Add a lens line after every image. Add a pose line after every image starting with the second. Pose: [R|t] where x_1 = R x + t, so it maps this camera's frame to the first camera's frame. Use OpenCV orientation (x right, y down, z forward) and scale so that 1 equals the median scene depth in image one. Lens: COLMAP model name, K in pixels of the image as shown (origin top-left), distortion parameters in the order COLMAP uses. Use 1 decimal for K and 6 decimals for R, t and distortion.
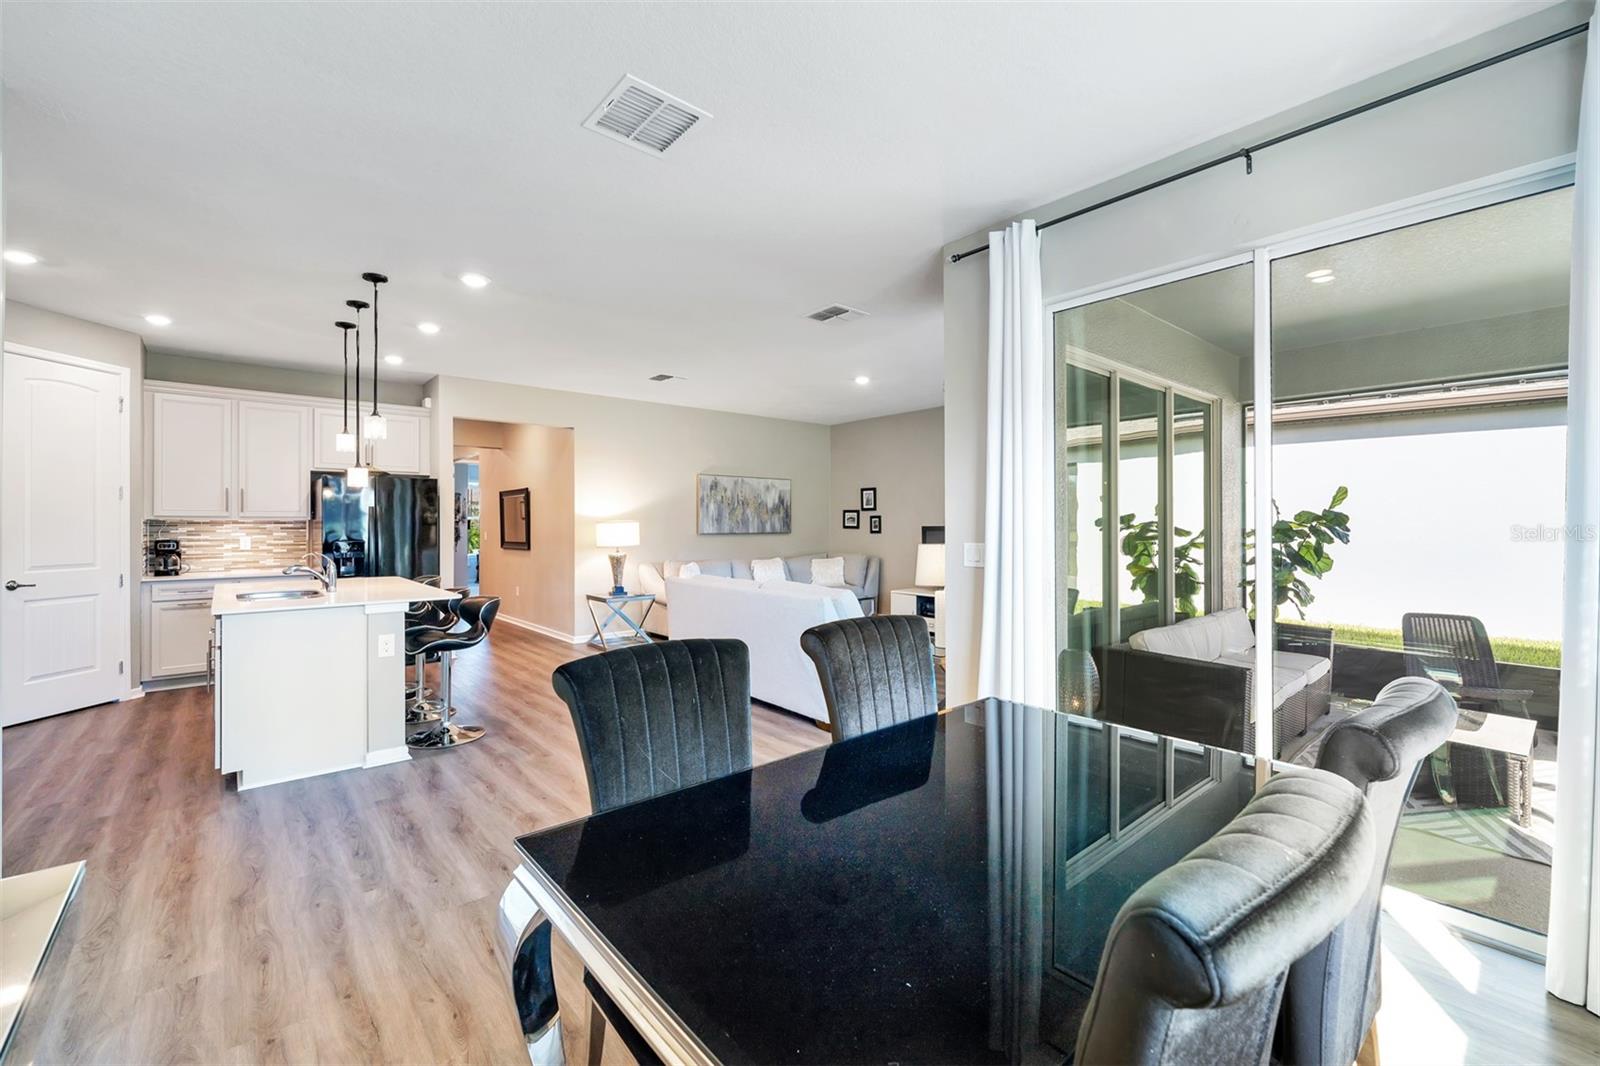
lens RADIAL K [[667.7, 0, 801.7], [0, 667.7, 524.2], [0, 0, 1]] dist [0.002366, 0.000143]
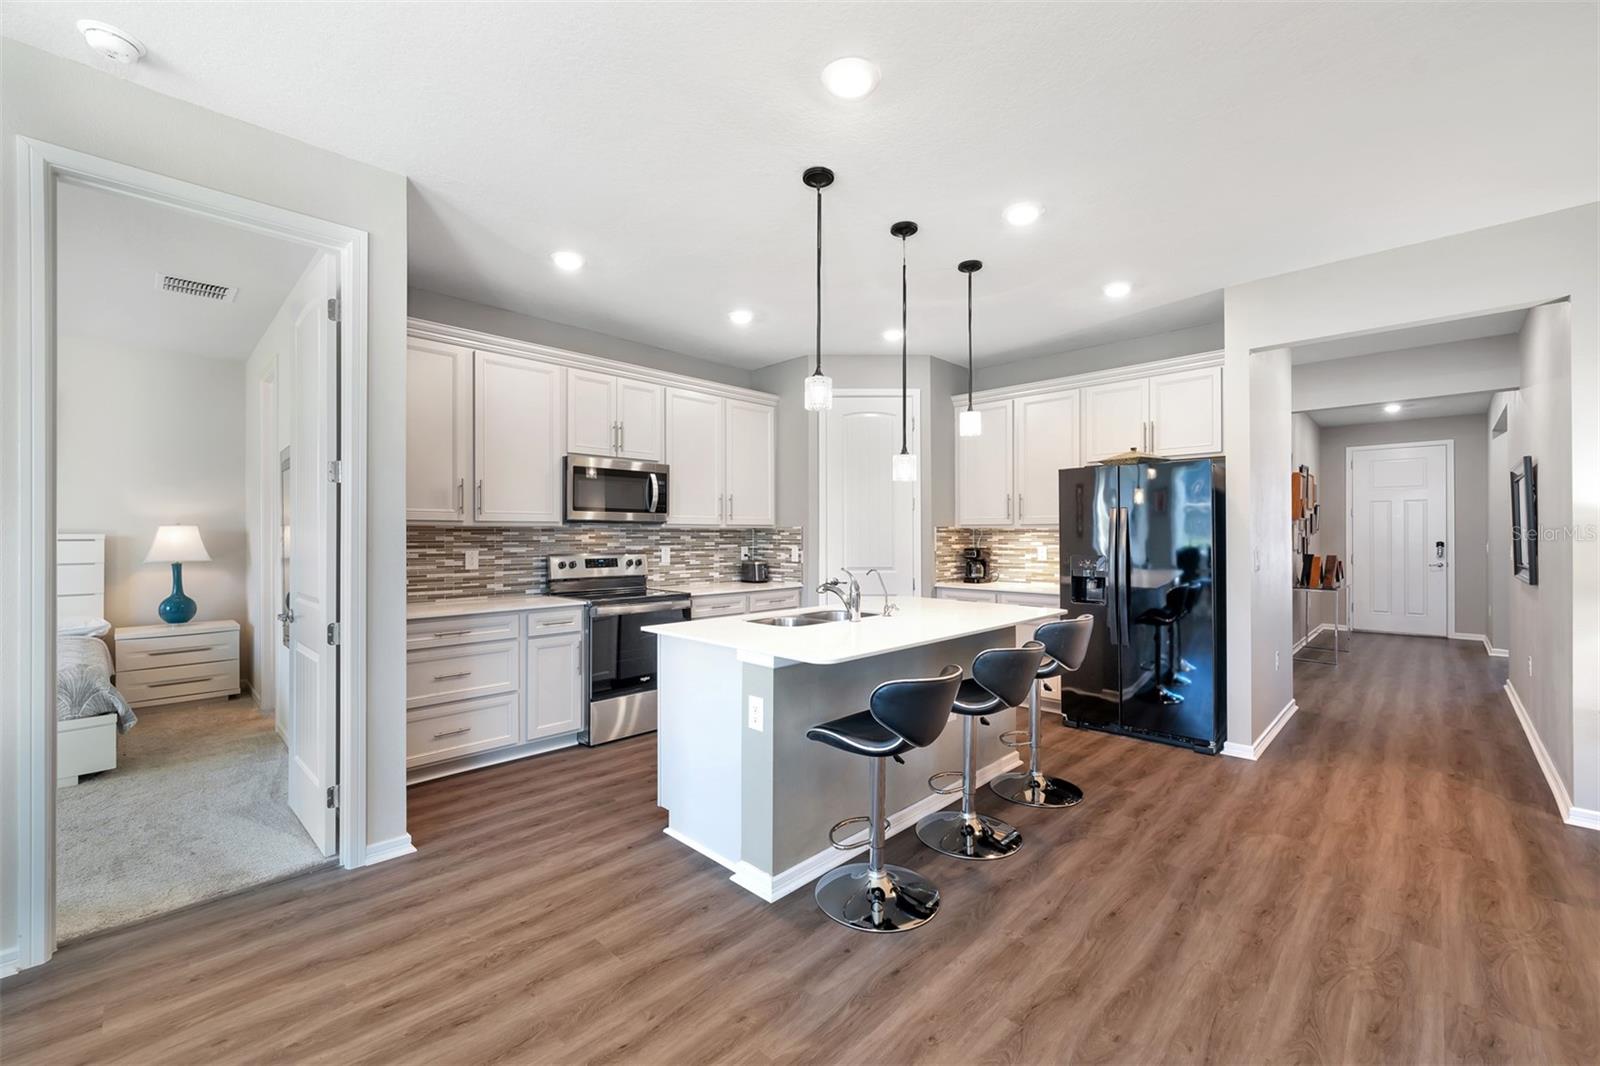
lens RADIAL K [[647.2, 0, 802.6], [0, 647.2, 532.4], [0, 0, 1]] dist [-0.000199, 0.000058]
pose [[0.077660, -0.001460, -0.996979, 0.019968], [0.000941, 0.999999, -0.001391, 0.000876], [0.996979, -0.000830, 0.077661, 0.662800]]
